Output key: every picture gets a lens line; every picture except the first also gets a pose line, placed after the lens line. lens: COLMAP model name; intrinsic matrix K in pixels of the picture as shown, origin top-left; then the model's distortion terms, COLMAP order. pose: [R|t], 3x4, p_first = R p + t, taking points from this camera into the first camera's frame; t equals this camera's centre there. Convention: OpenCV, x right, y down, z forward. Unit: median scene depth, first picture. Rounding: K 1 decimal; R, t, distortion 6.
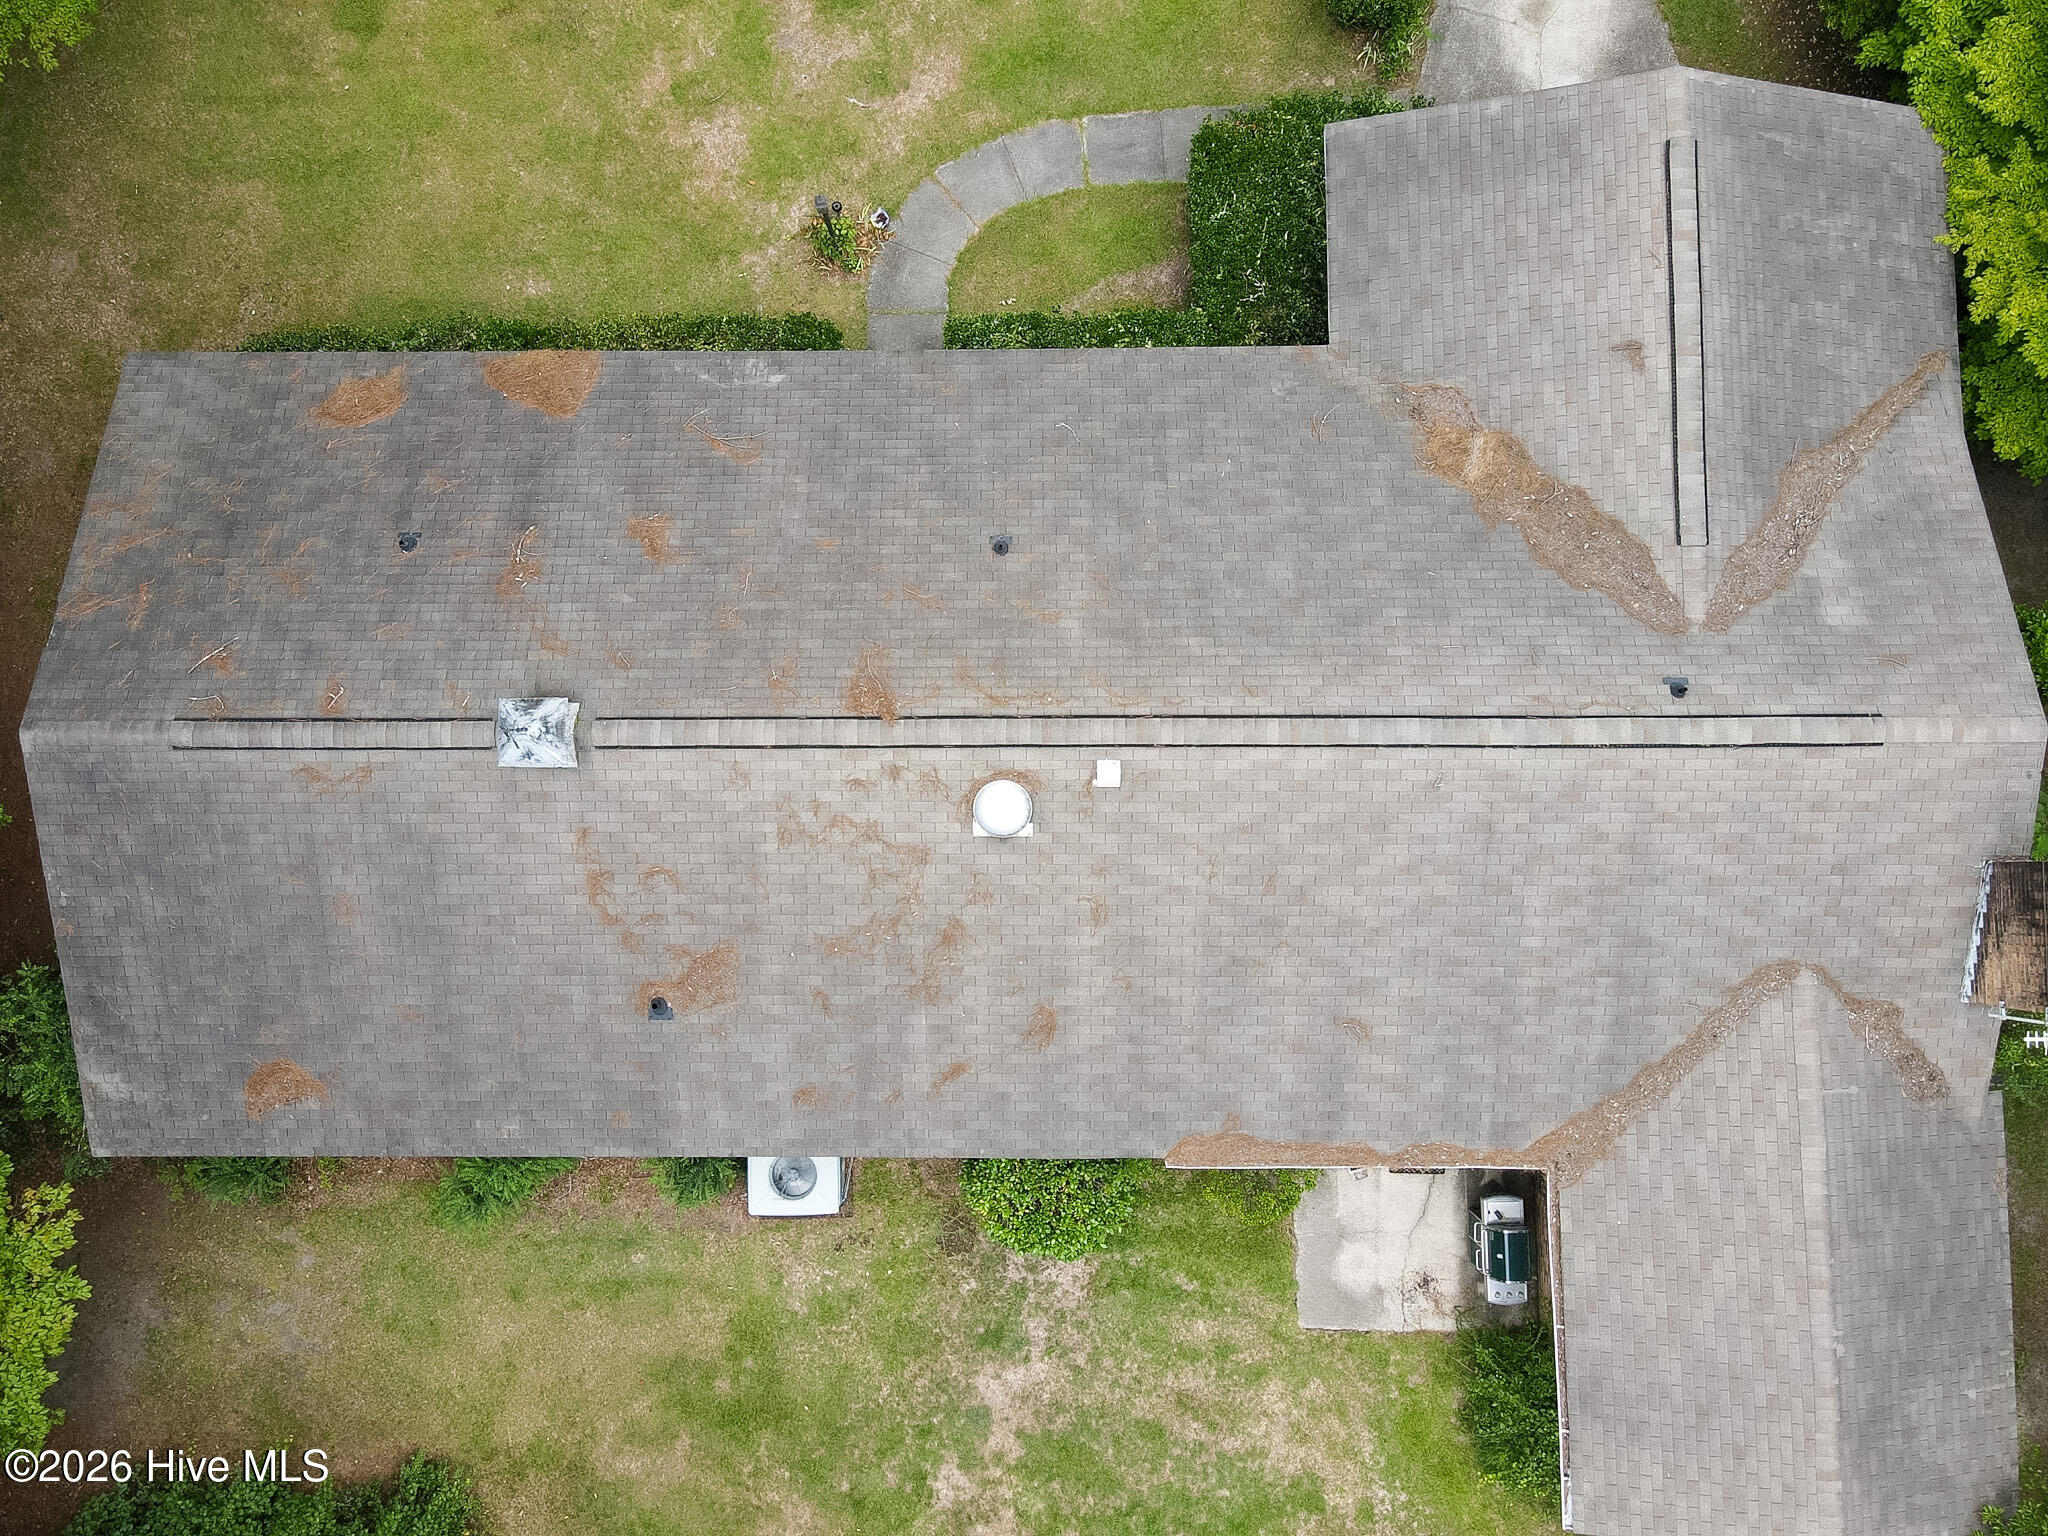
lens RADIAL K [[1452.4, 0, 1033.9], [0, 1452.4, 767.1], [0, 0, 1]] dist [-0.008666, 0.000574]
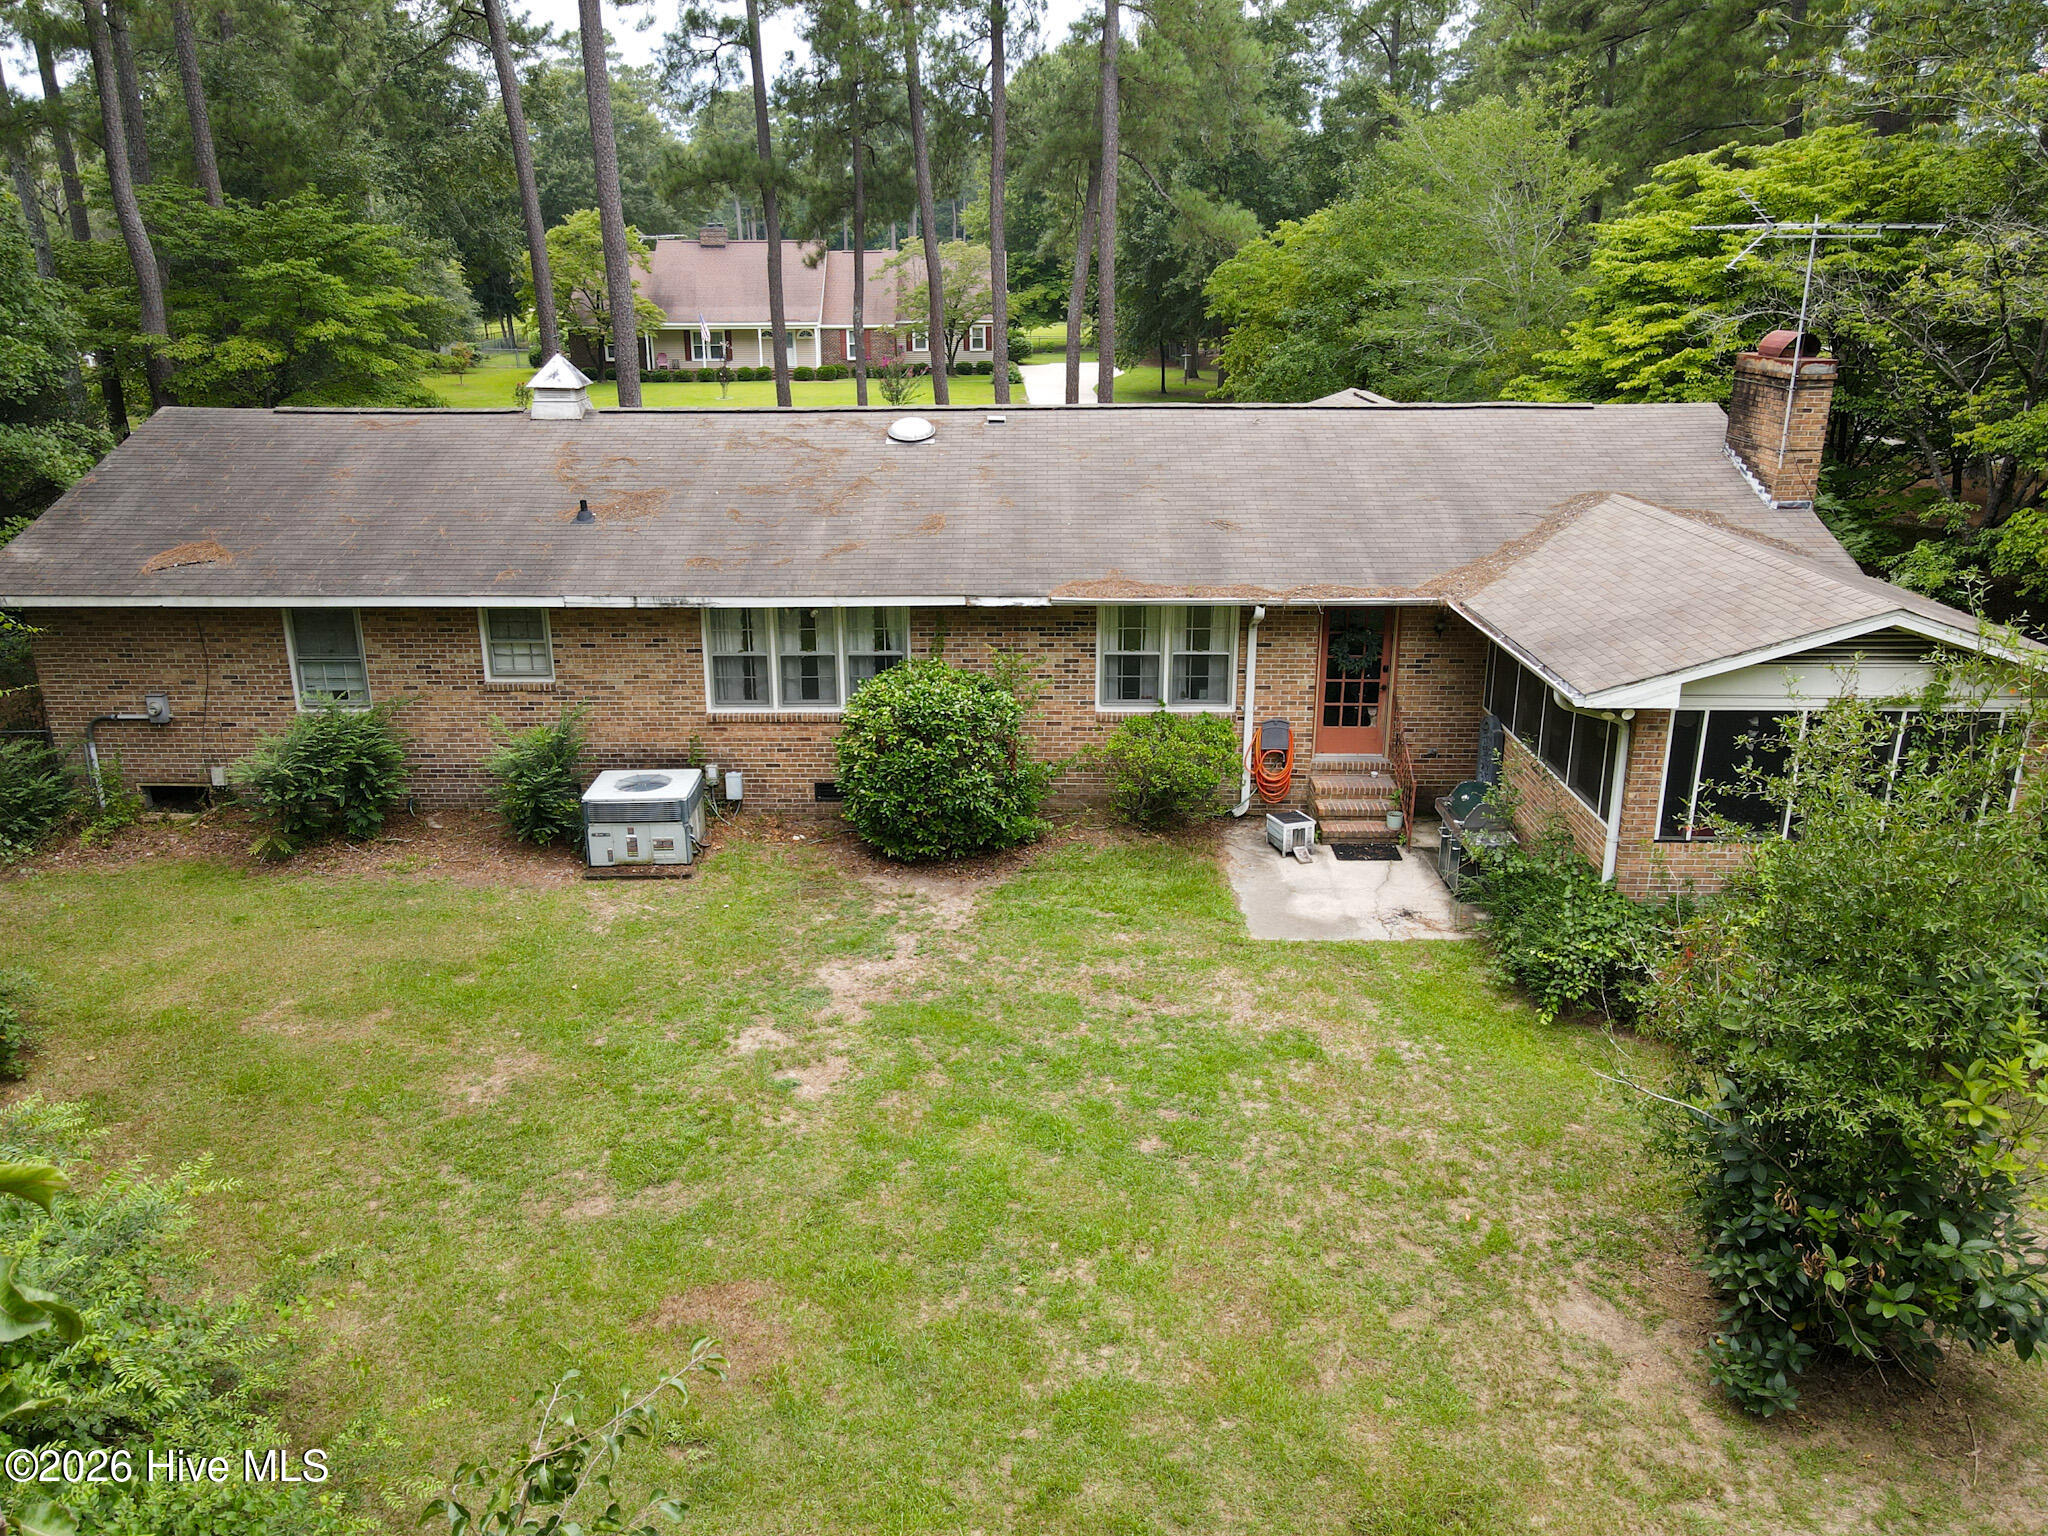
lens RADIAL K [[1483.1, 0, 1016.1], [0, 1483.1, 757.4], [0, 0, 1]] dist [0.025200, -0.006744]
pose [[0.999912, 0.001945, -0.013097, 0.069946], [-0.012753, 0.407471, -0.913129, 1.062814], [0.003561, 0.913216, 0.407460, 0.599639]]
